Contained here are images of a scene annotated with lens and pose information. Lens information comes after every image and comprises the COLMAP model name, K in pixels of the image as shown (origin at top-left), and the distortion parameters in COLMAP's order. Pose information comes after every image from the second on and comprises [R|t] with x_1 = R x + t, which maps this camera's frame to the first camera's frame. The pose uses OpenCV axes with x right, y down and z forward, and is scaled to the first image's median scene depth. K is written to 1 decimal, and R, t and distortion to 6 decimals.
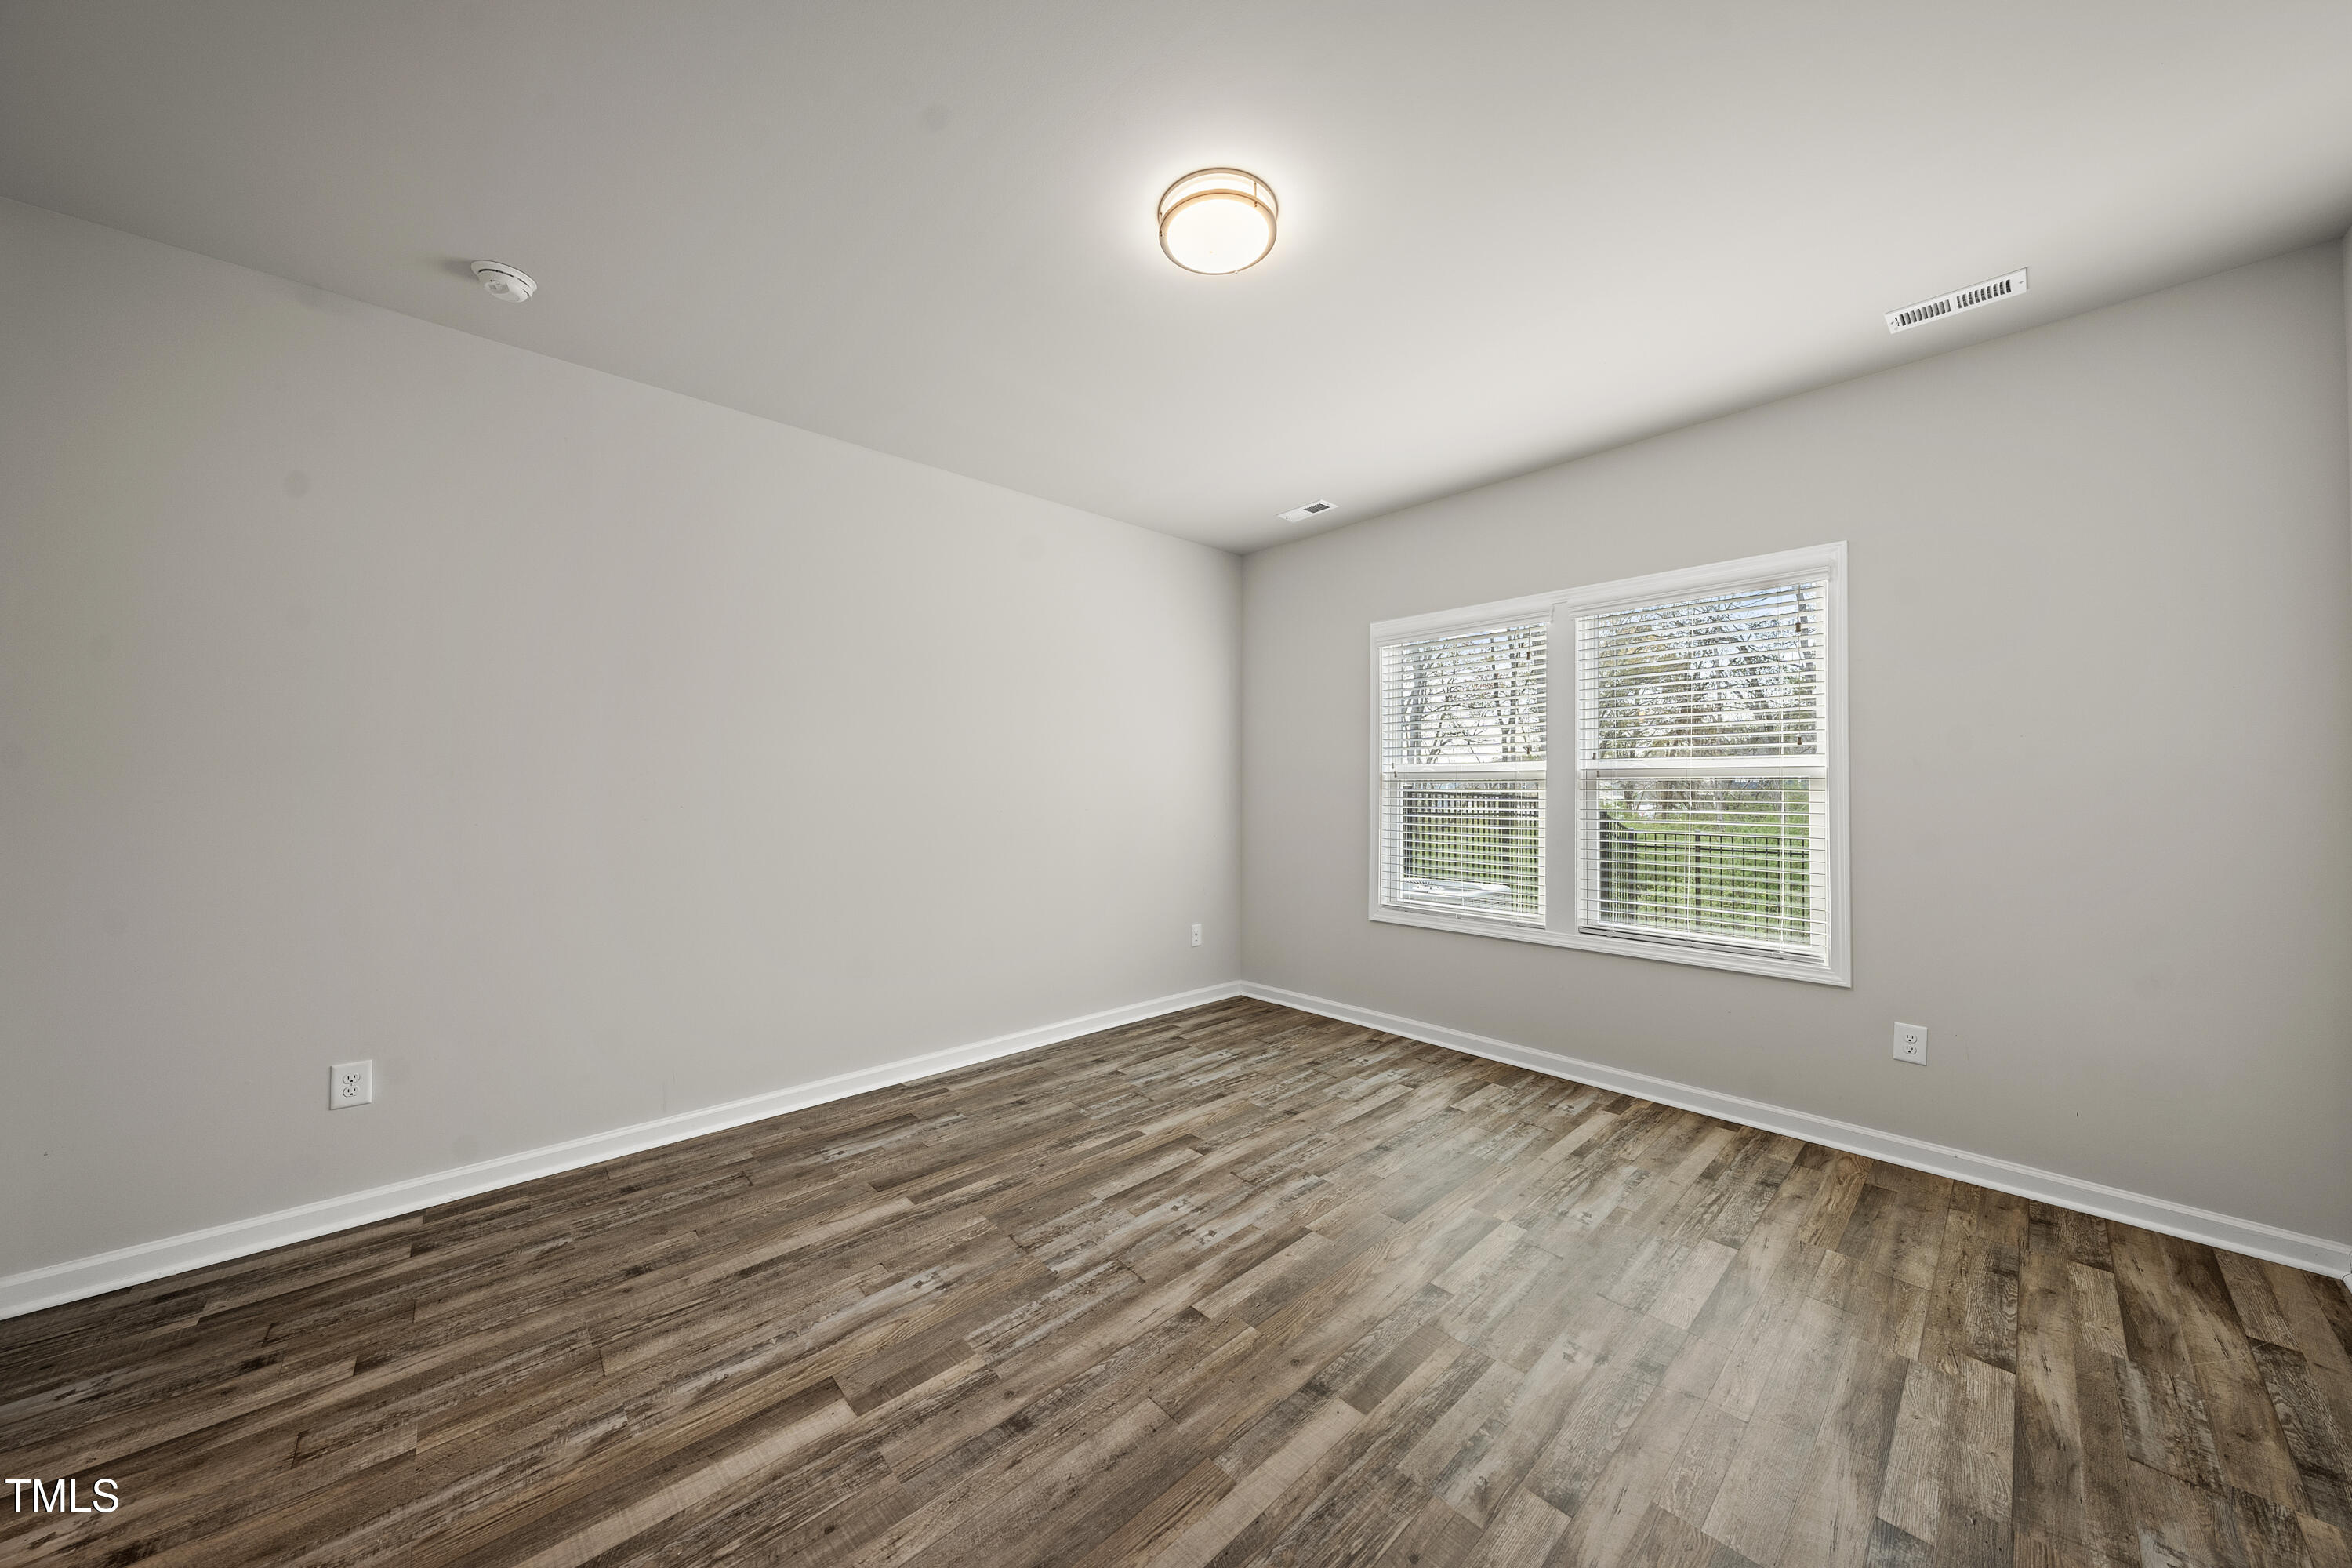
lens RADIAL K [[792.9, 0, 1183.4], [0, 792.9, 781.4], [0, 0, 1]] dist [0.000857, -0.000403]
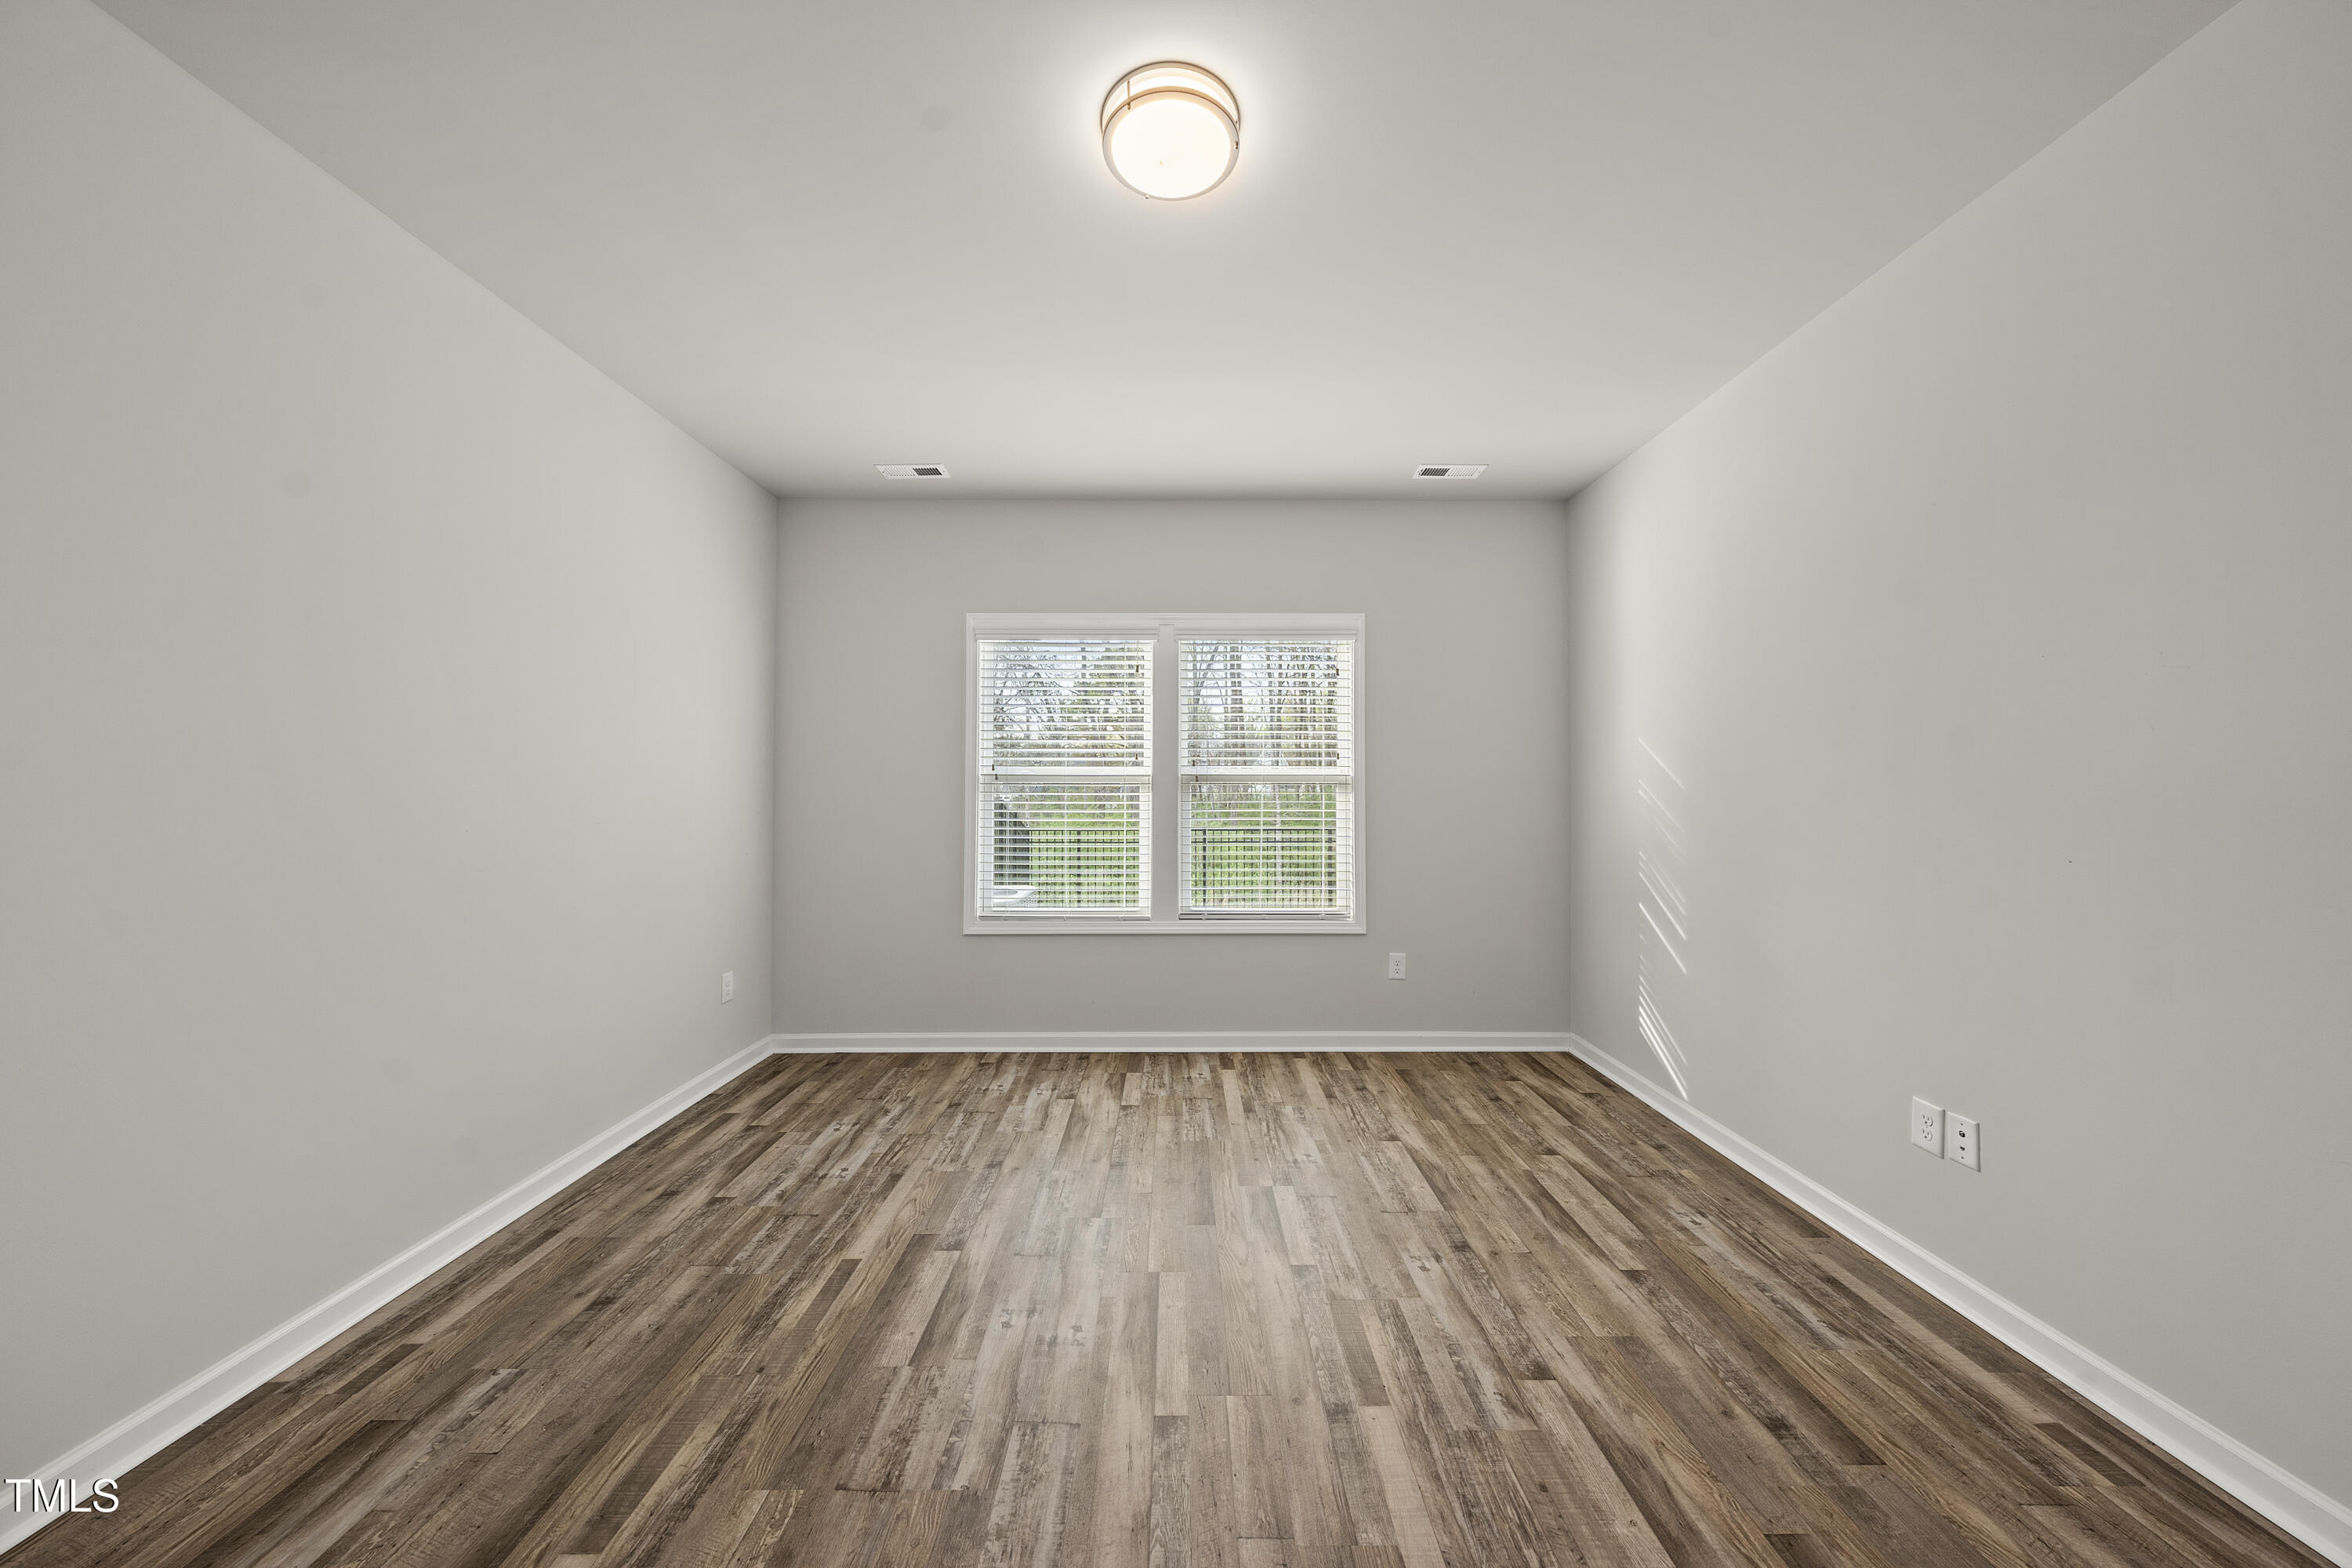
lens RADIAL K [[792.9, 0, 1183.4], [0, 792.9, 781.4], [0, 0, 1]] dist [0.000857, -0.000403]
pose [[0.680305, 0.007285, 0.732892, -0.363868], [-0.005505, 0.999973, -0.004831, 0.000274], [-0.732908, -0.000748, 0.680327, 0.257108]]
